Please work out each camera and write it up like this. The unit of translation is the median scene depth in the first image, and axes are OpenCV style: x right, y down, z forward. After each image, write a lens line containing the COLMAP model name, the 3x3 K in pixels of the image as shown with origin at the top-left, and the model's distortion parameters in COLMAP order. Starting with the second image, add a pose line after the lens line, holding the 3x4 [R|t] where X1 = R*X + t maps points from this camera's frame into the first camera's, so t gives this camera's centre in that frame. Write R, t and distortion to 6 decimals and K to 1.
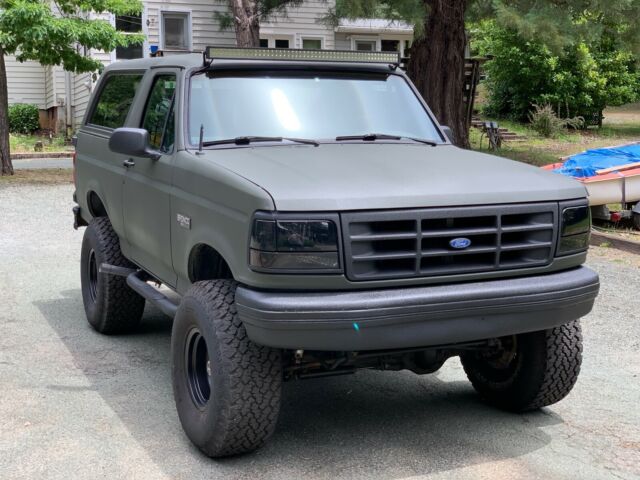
lens RADIAL K [[952.4, 0, 320.0], [0, 952.4, 239.5], [0, 0, 1]] dist [0.060015, 0.000000]
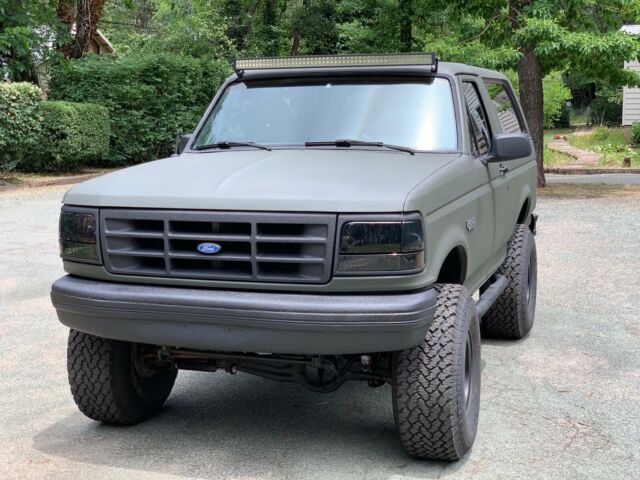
lens RADIAL K [[952.4, 0, 319.2], [0, 952.4, 243.5], [0, 0, 1]] dist [0.060015, 0.000000]
pose [[0.723637, 0.077662, -0.685798, 0.889574], [-0.087591, 0.995948, 0.020360, -0.030284], [0.684601, 0.045336, 0.727507, 0.363227]]
